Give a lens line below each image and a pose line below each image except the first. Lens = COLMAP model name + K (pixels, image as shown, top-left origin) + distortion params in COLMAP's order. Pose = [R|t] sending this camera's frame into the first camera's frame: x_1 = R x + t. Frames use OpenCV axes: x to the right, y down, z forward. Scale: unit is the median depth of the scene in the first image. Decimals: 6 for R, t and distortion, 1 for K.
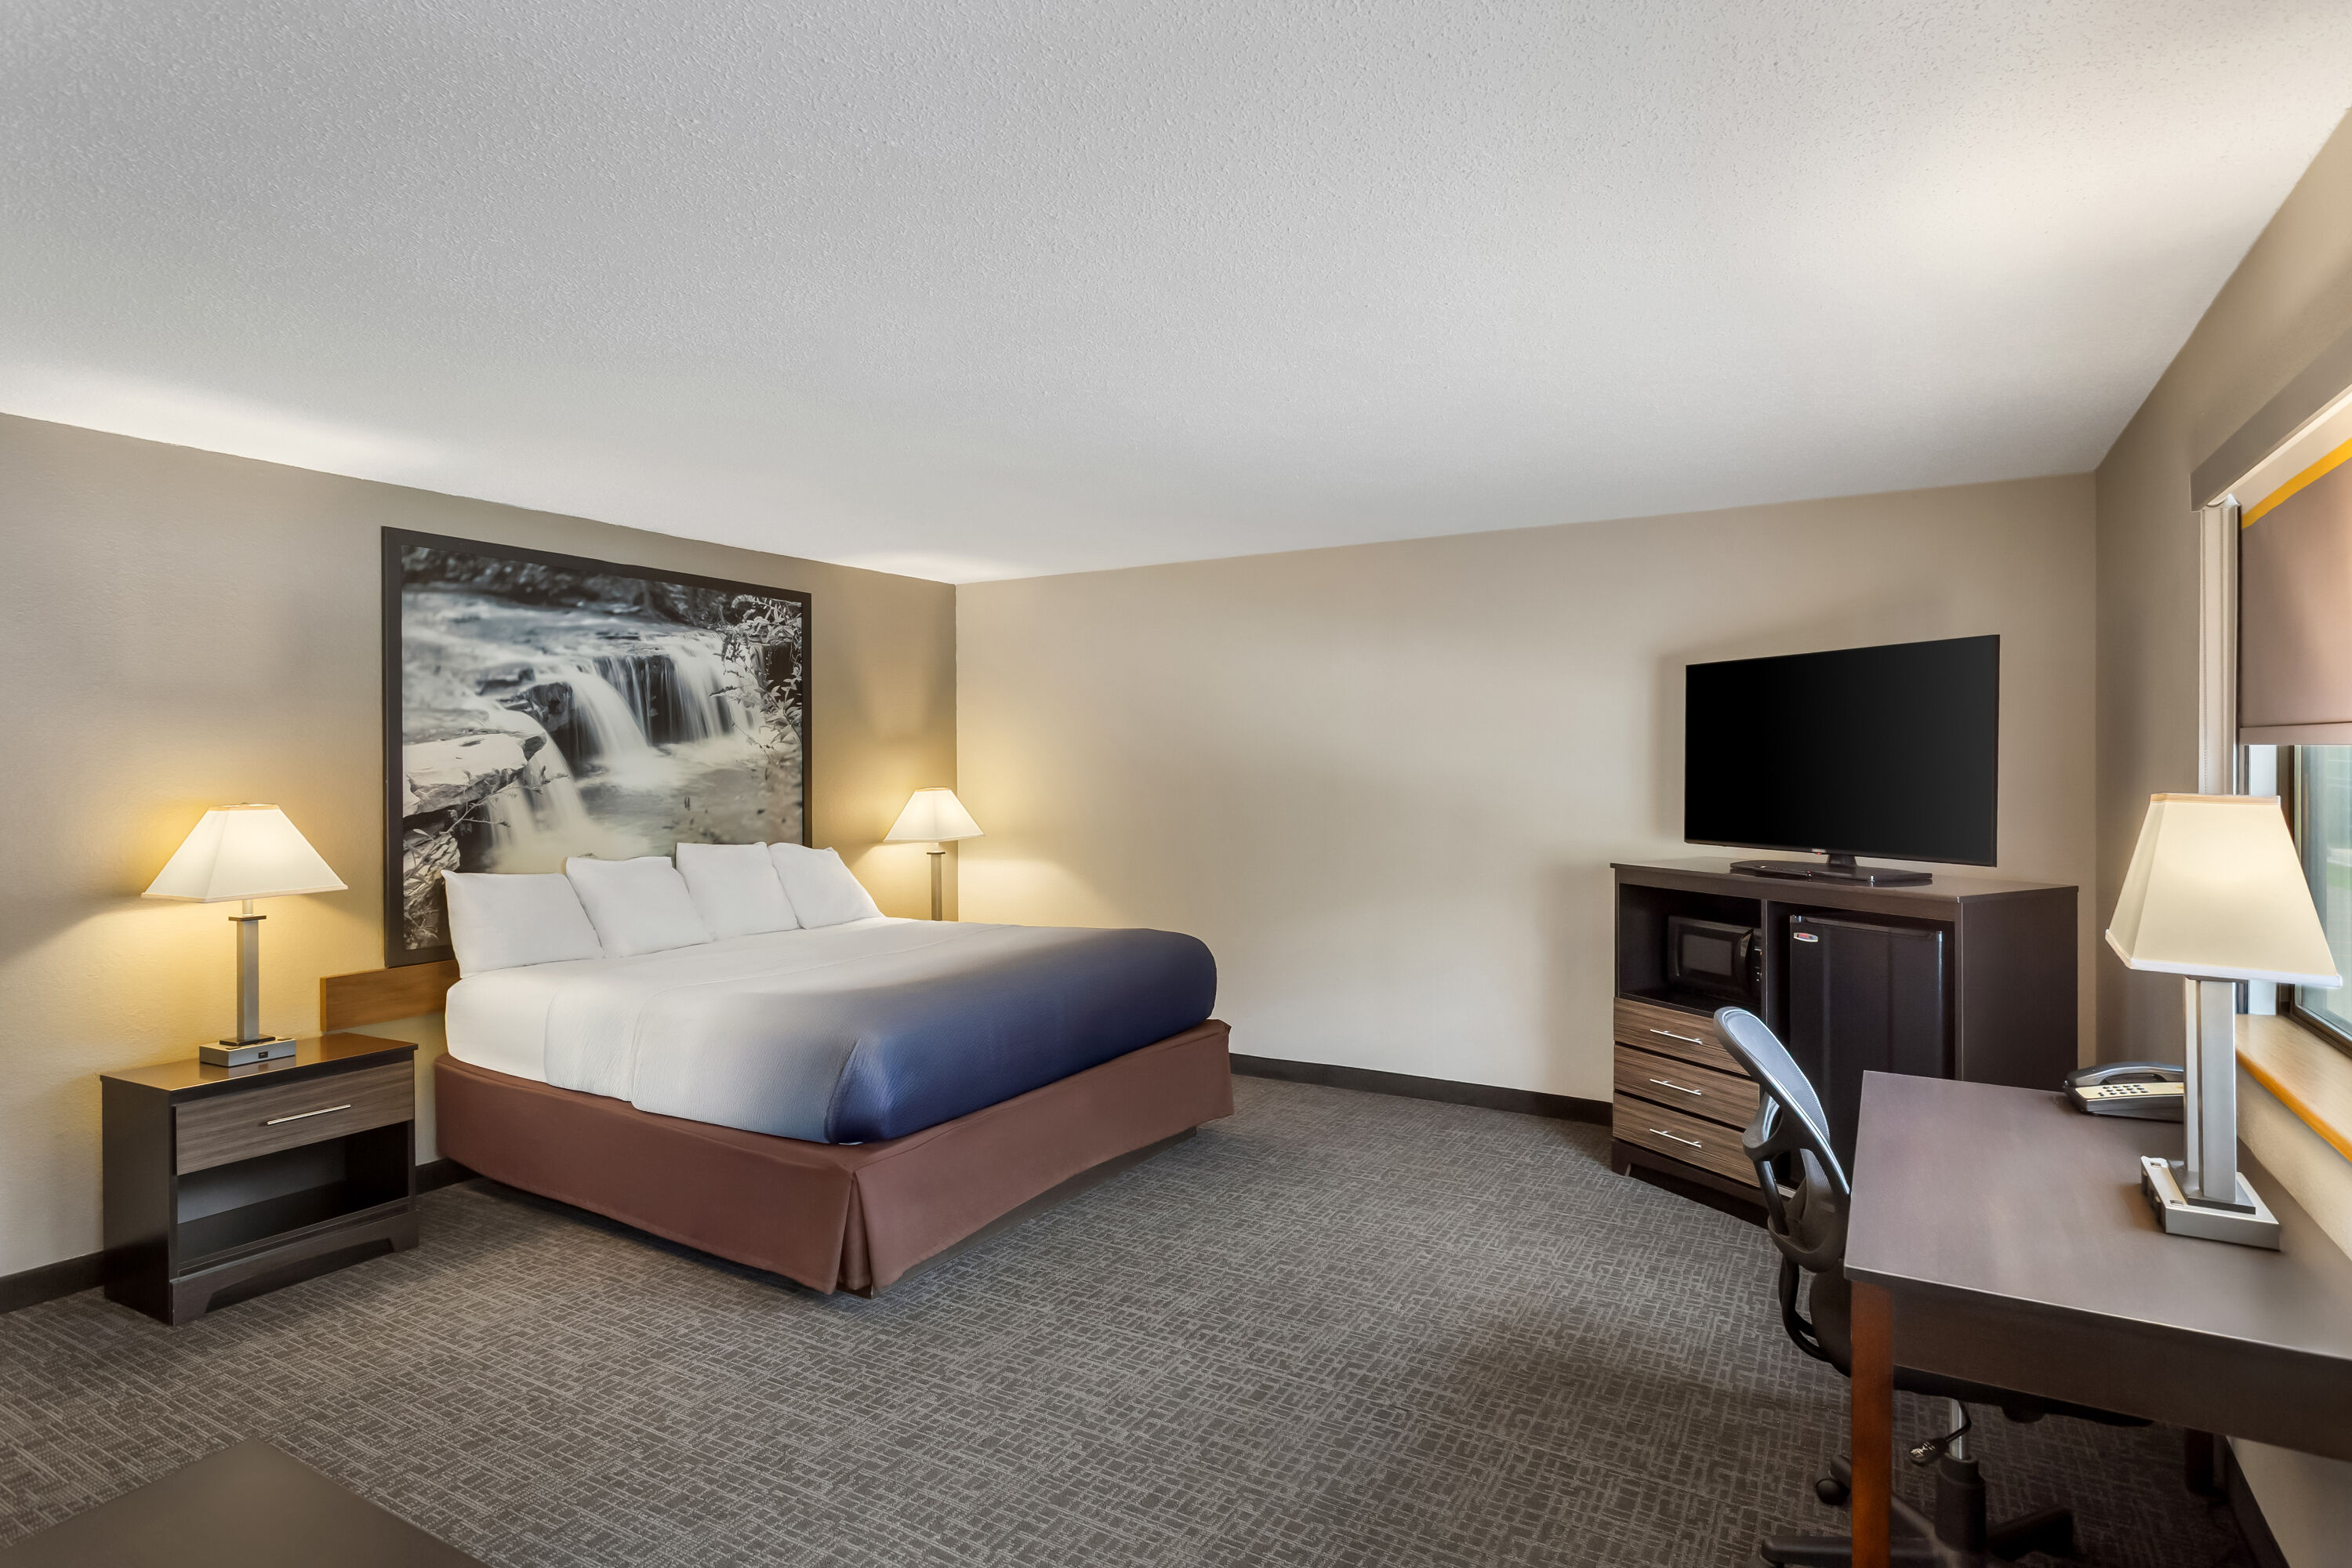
lens RADIAL K [[1237.8, 0, 1238.5], [0, 1237.8, 778.7], [0, 0, 1]] dist [0.001126, 0.002170]
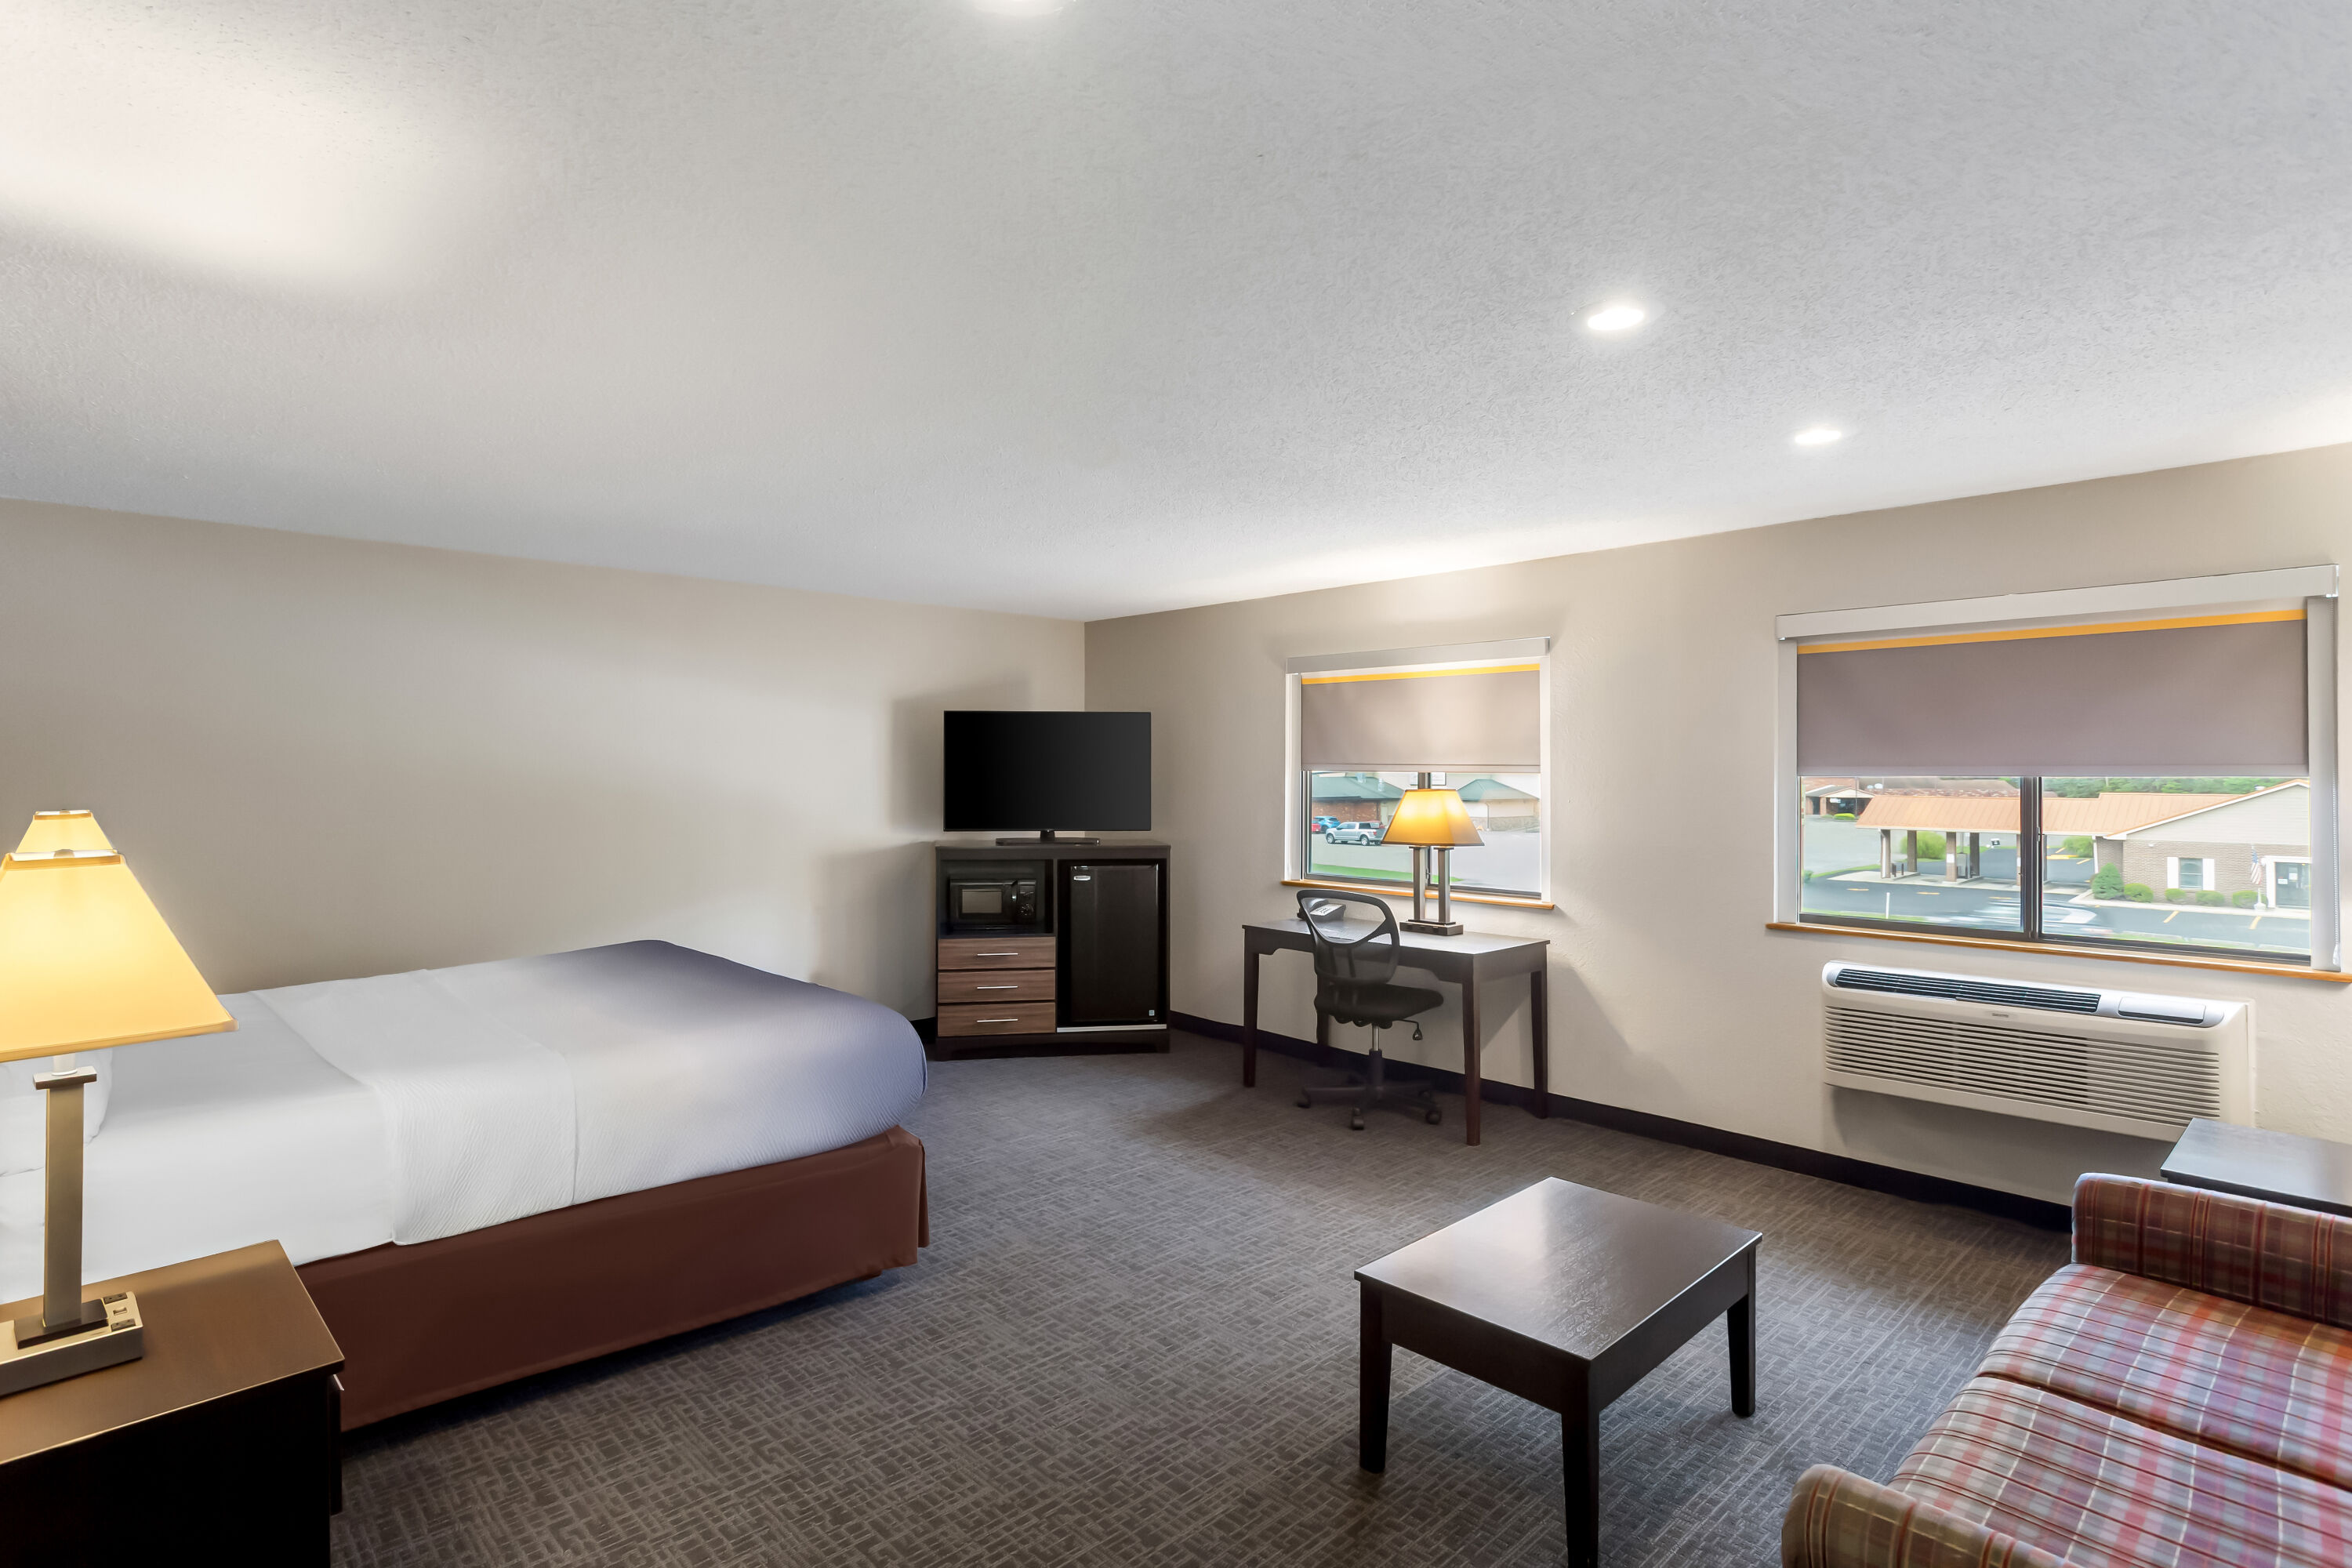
lens RADIAL K [[1144.8, 0, 1162.3], [0, 1144.8, 773.9], [0, 0, 1]] dist [0.020680, 0.001257]
pose [[0.313712, 0.003107, 0.949513, -0.957111], [0.018871, 0.999777, -0.009506, 0.001024], [-0.949331, 0.020900, 0.313583, 0.367139]]
